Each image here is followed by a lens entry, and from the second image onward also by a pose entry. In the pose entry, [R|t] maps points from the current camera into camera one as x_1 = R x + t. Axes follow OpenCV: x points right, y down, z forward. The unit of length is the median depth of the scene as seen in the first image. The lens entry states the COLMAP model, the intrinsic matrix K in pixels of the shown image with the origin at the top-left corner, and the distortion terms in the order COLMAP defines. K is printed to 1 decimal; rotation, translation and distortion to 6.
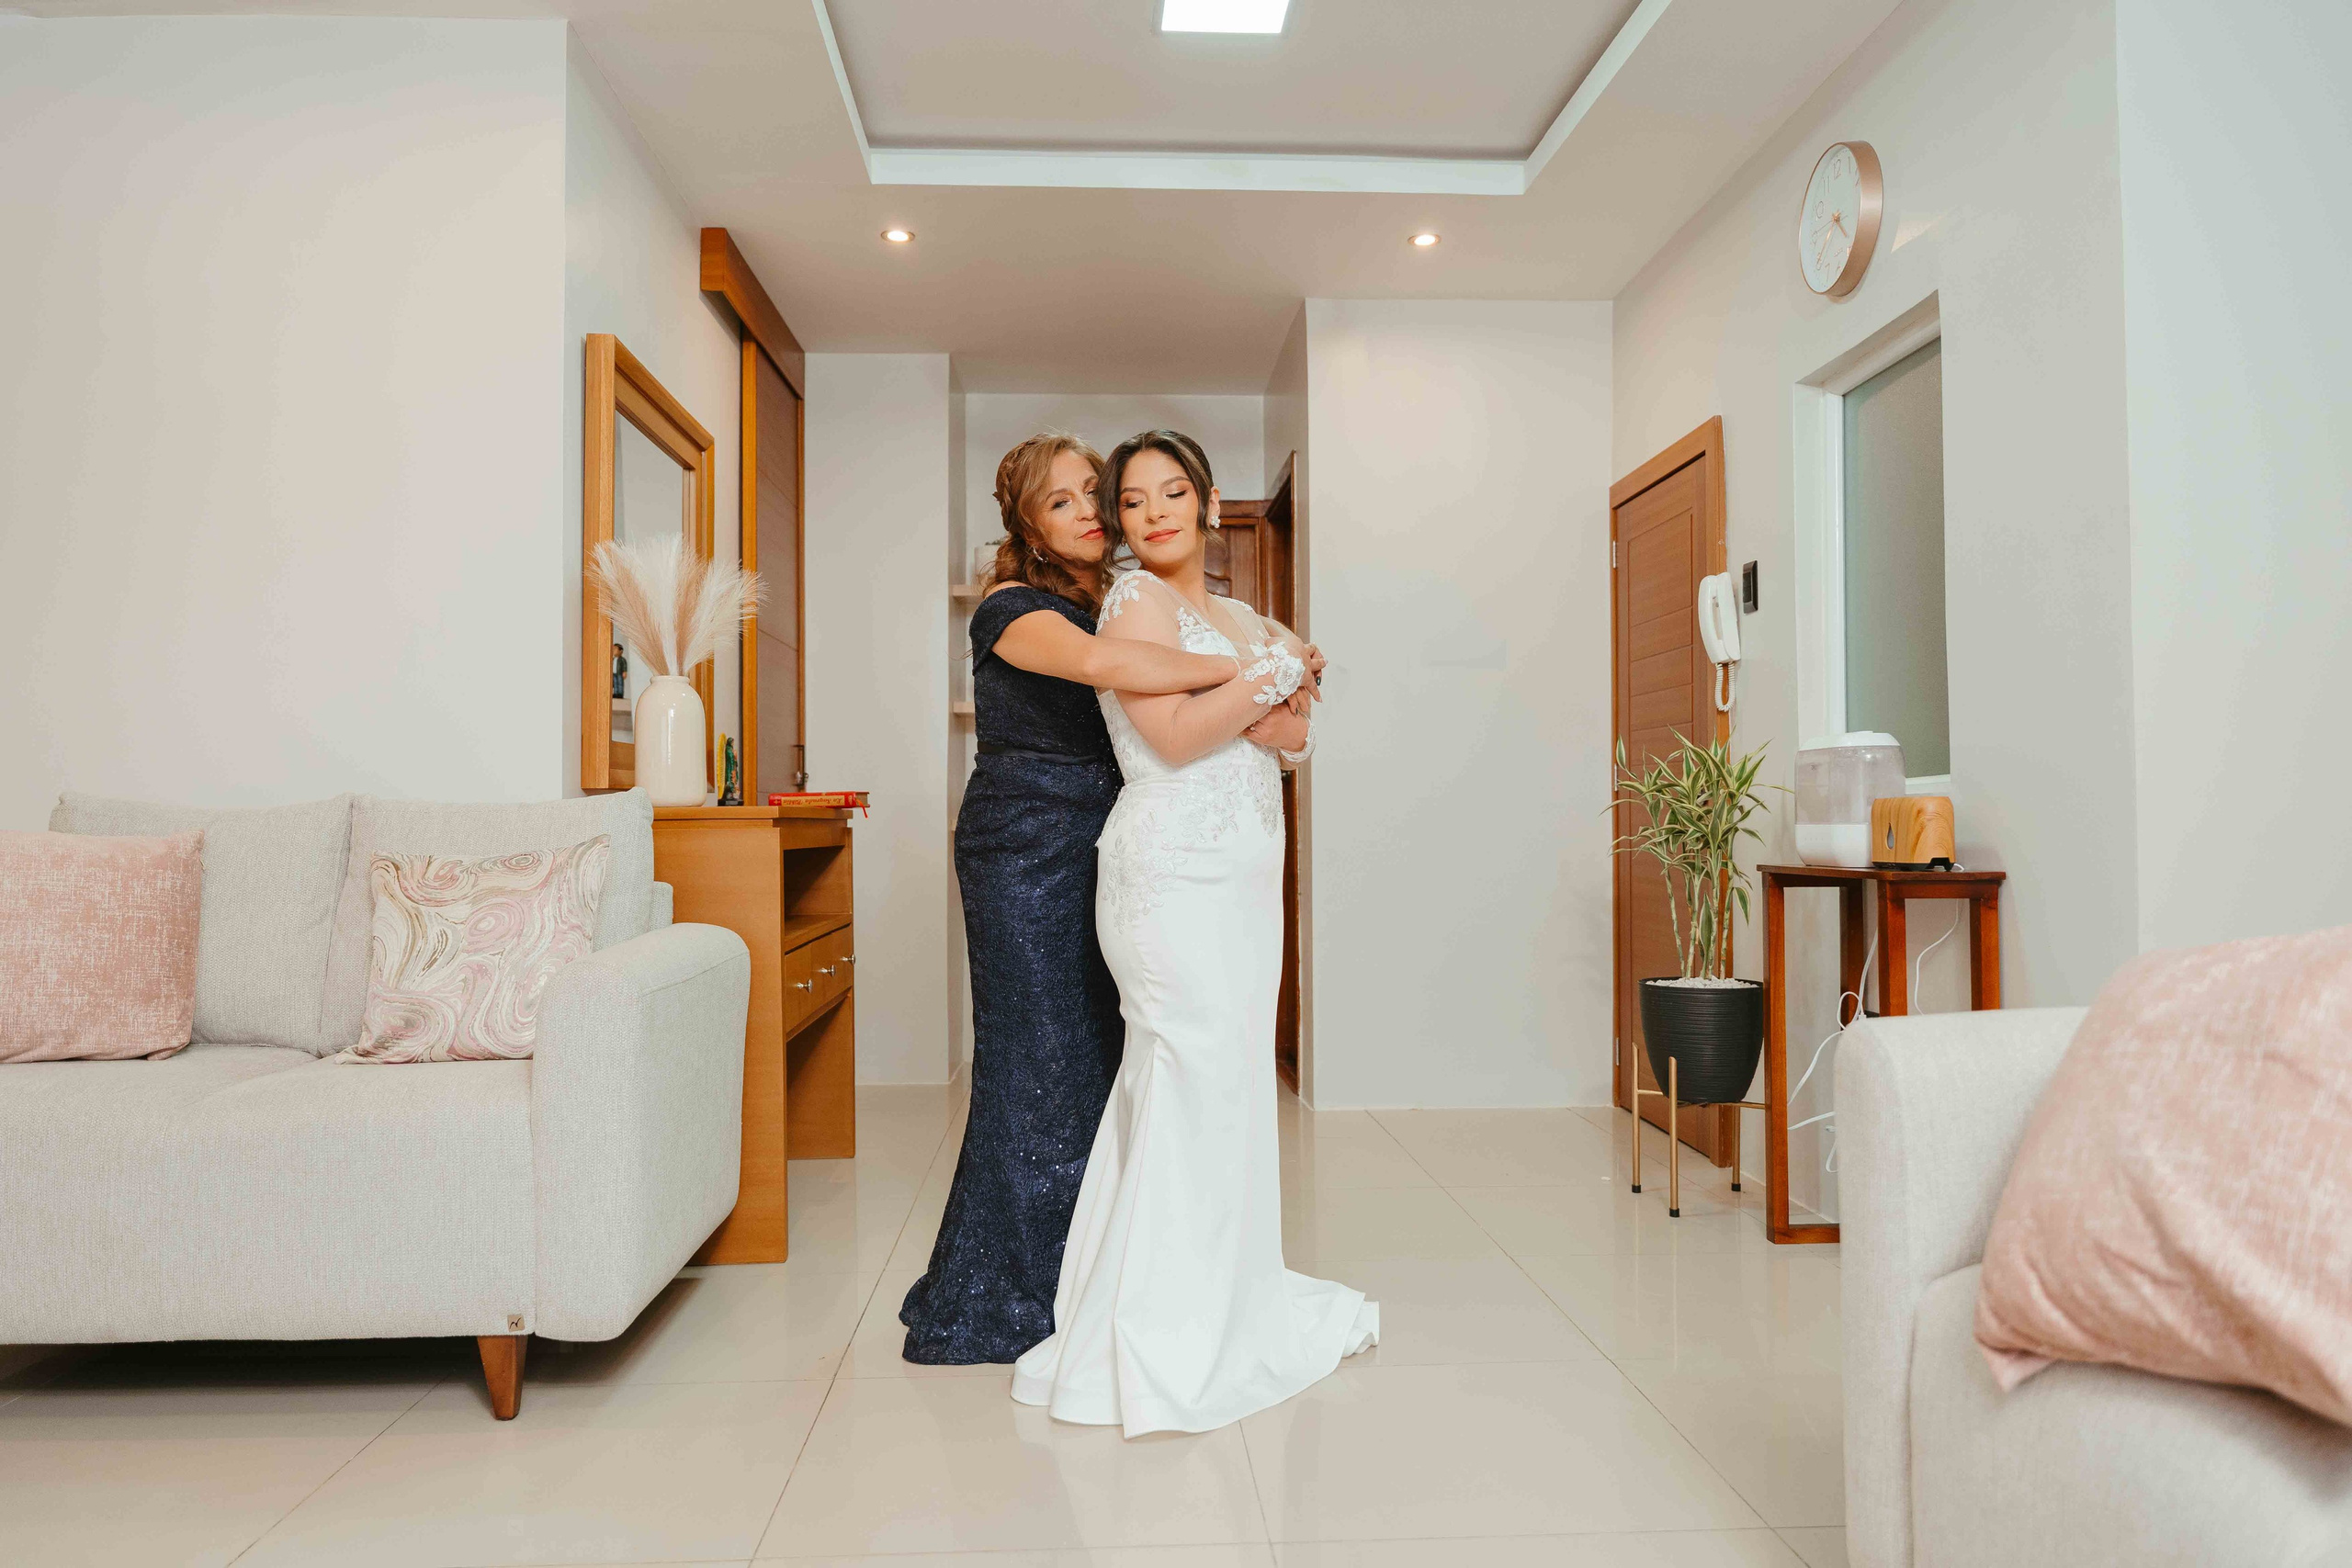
lens RADIAL K [[1622.2, 0, 1172.4], [0, 1622.2, 784.5], [0, 0, 1]] dist [0.020902, -0.004483]
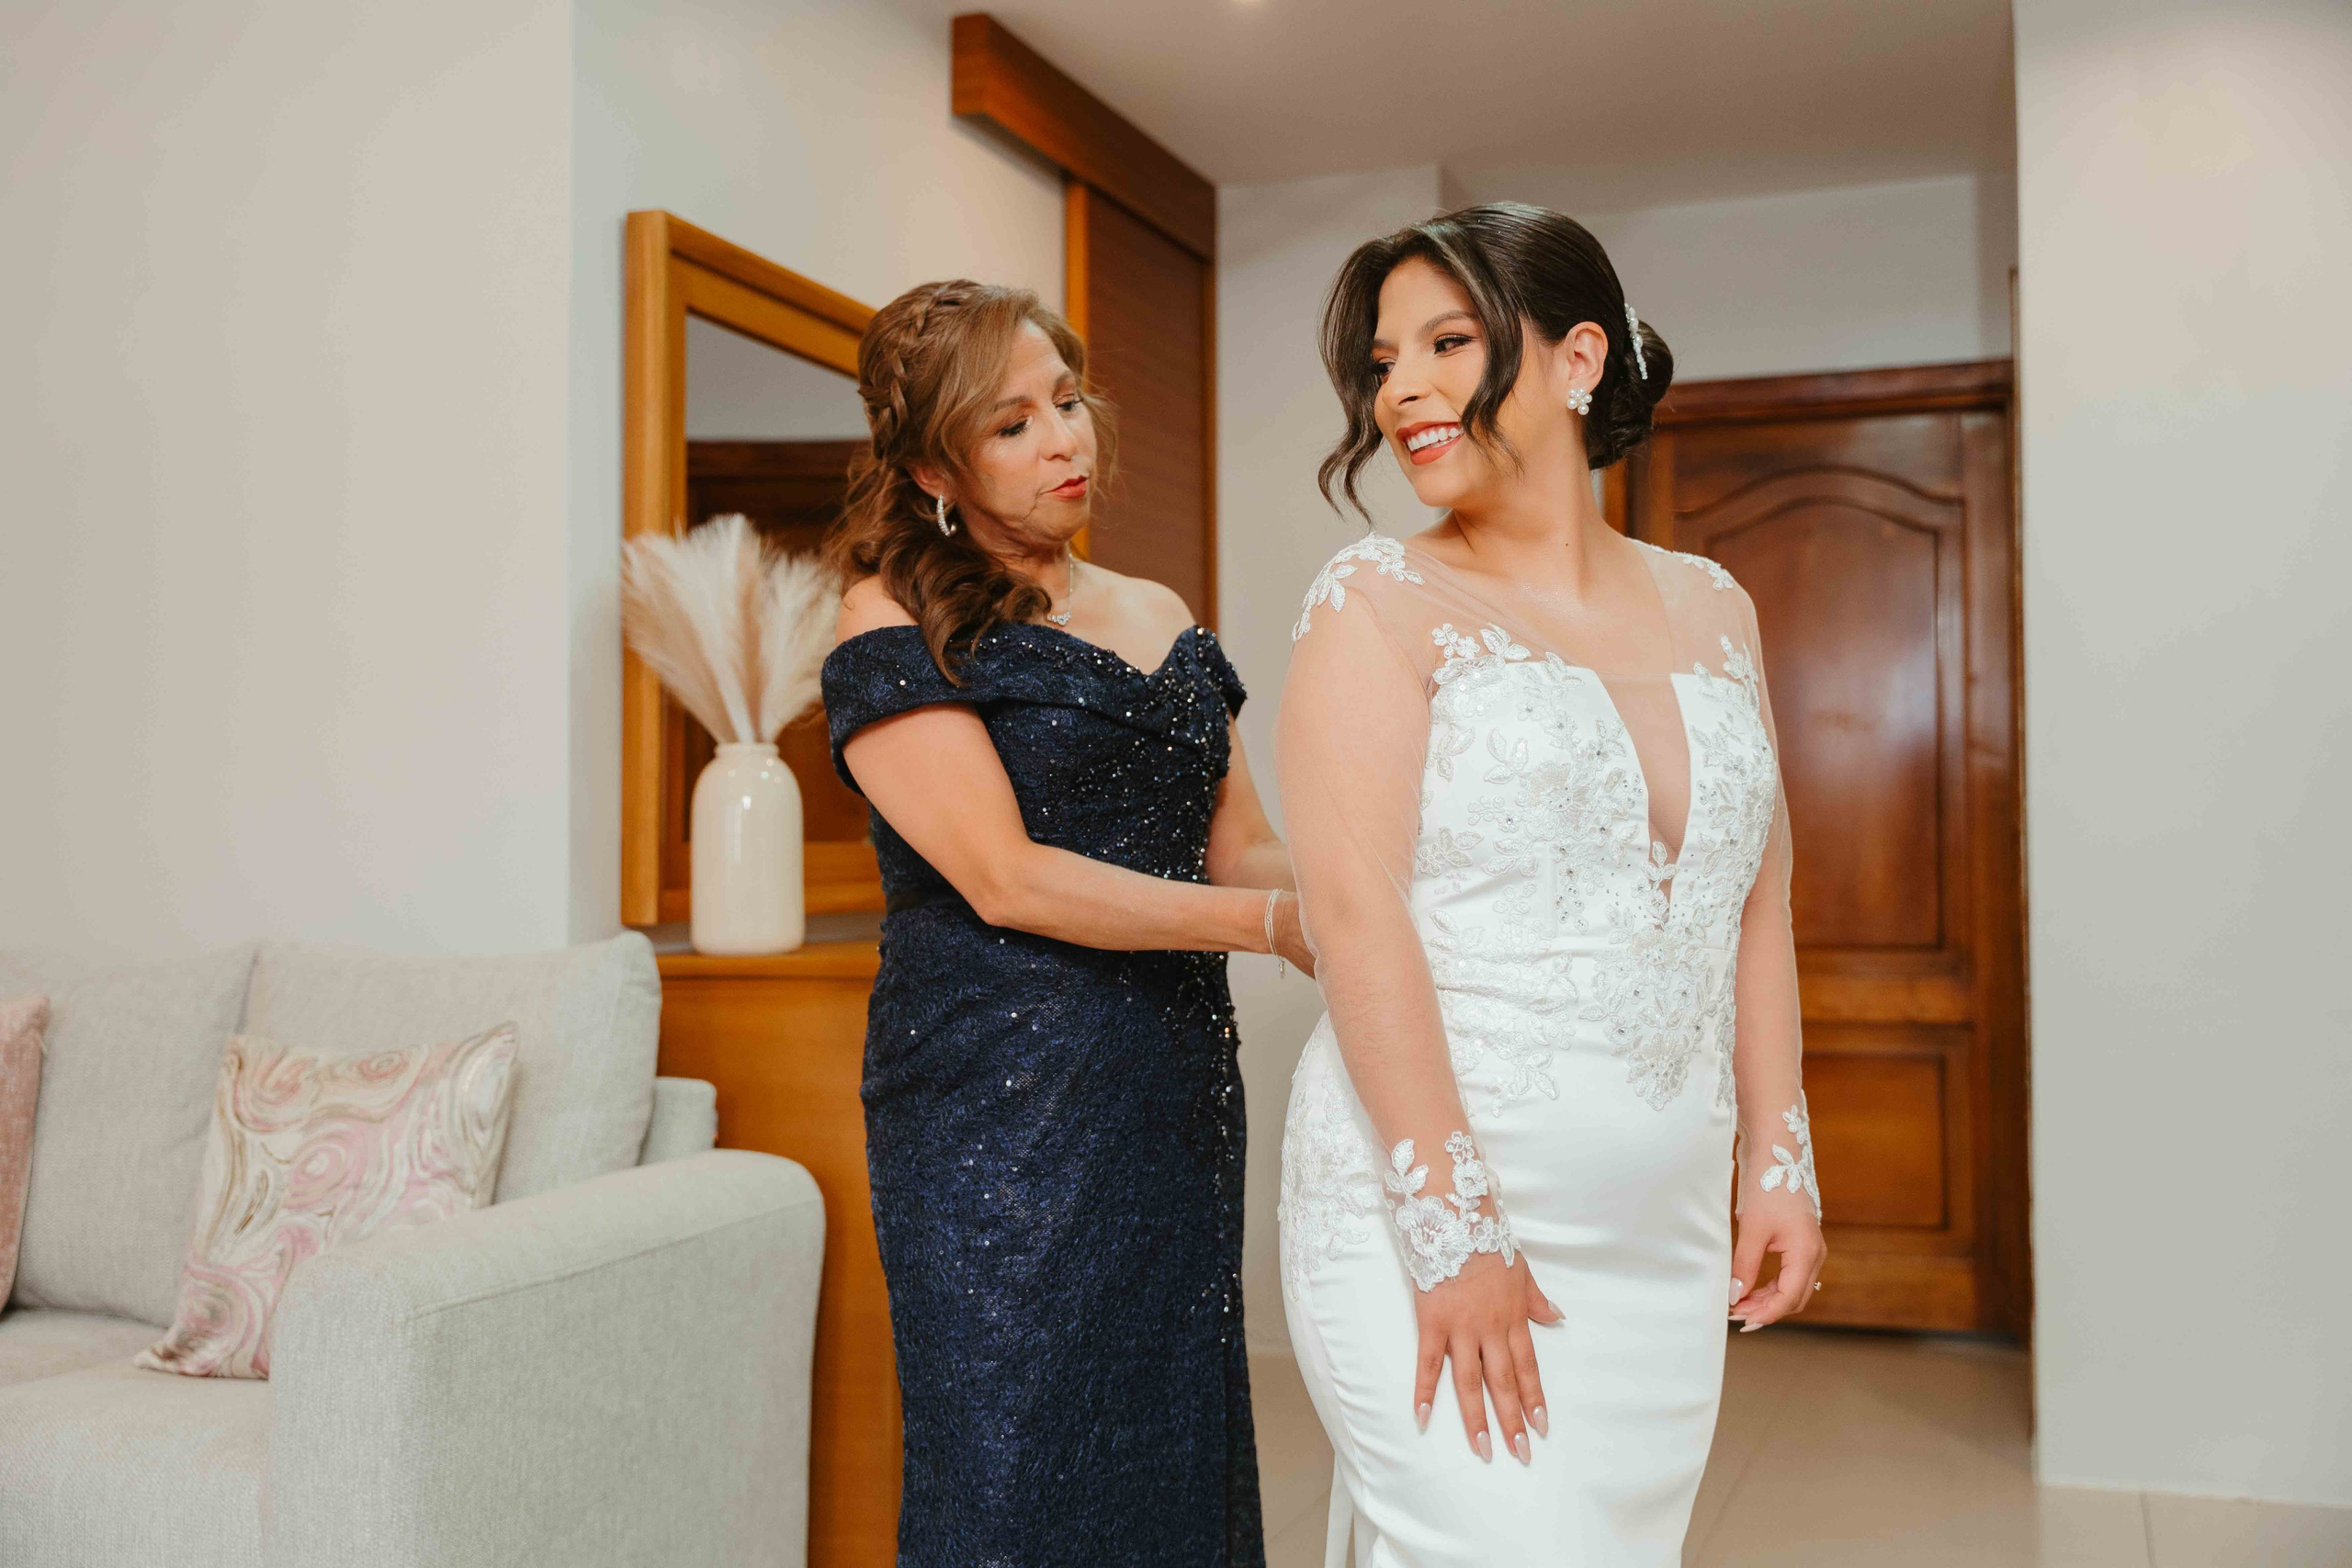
lens RADIAL K [[2475.4, 0, 1175.1], [0, 2475.4, 767.6], [0, 0, 1]] dist [0.035370, 0.000000]
pose [[0.924505, -0.012456, -0.380966, 0.236016], [0.006932, 0.999850, -0.015867, -0.046761], [0.381107, 0.012028, 0.924453, 0.203259]]
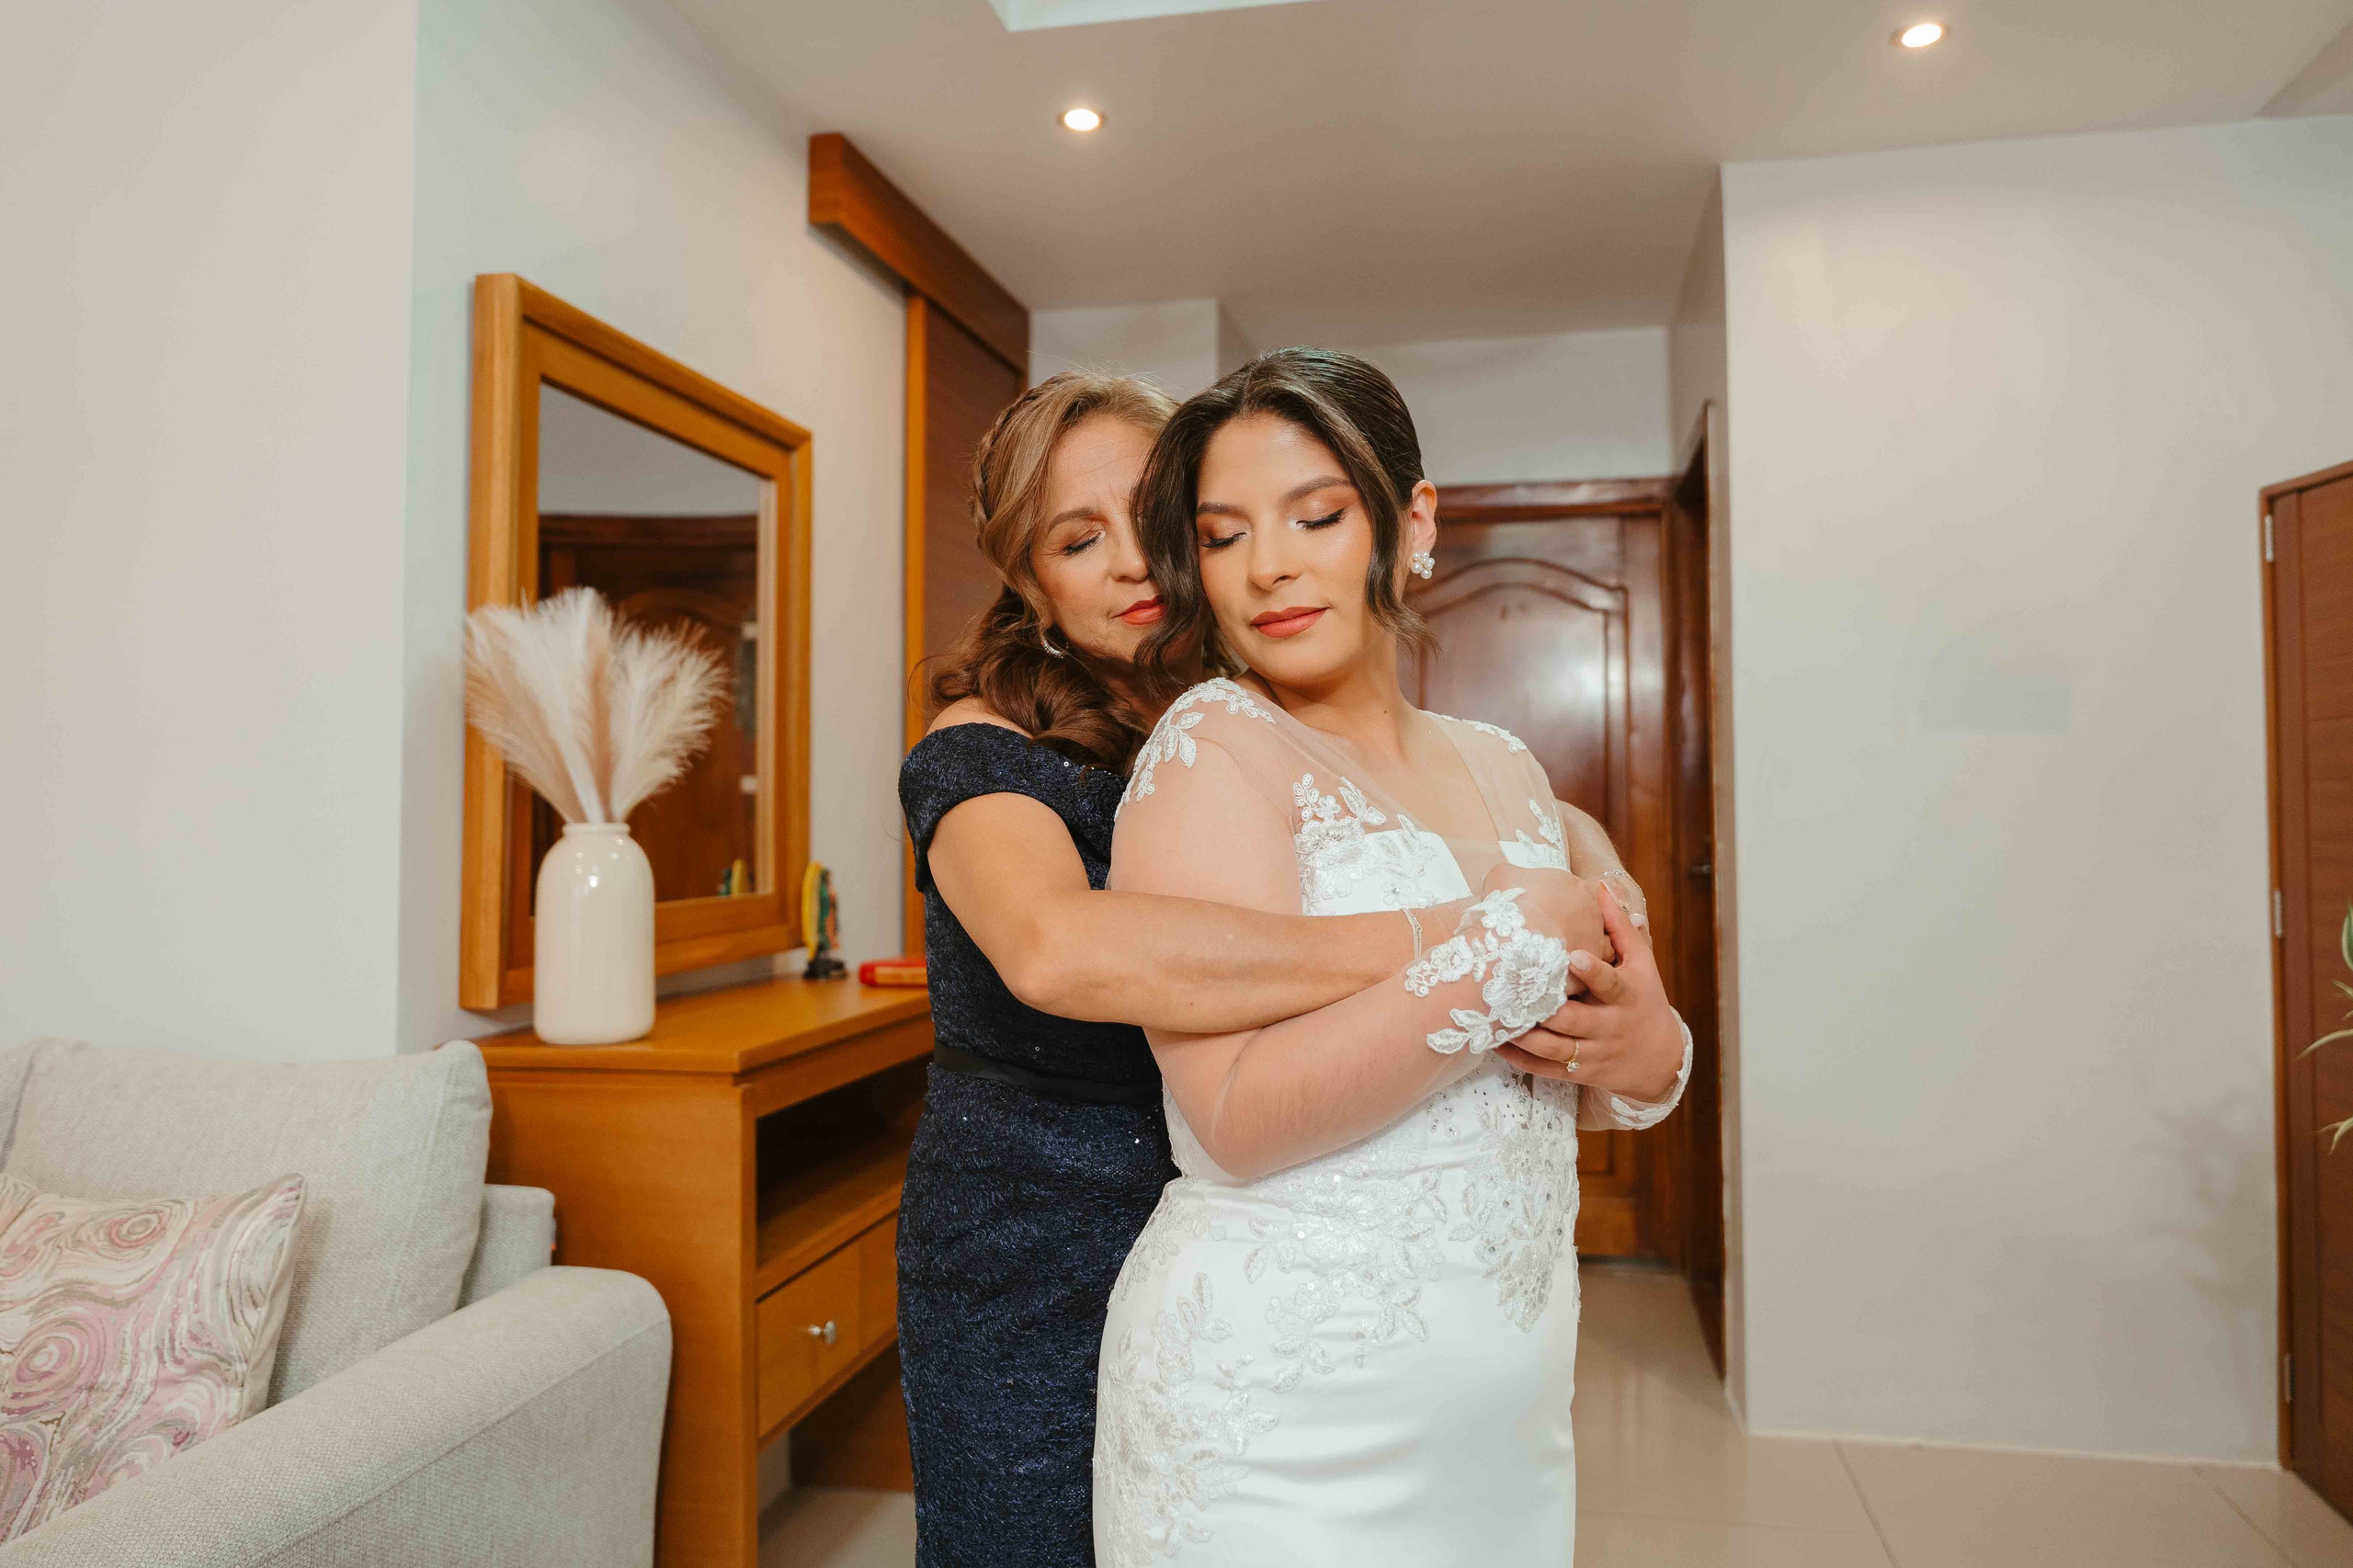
lens RADIAL K [[1733.7, 0, 1187.6], [0, 1733.7, 724.9], [0, 0, 1]] dist [0.020261, -0.013308]
pose [[0.968514, -0.011599, -0.248688, 0.078290], [0.003330, 0.999428, -0.033645, -0.091511], [0.248936, 0.031757, 0.967999, 0.479167]]
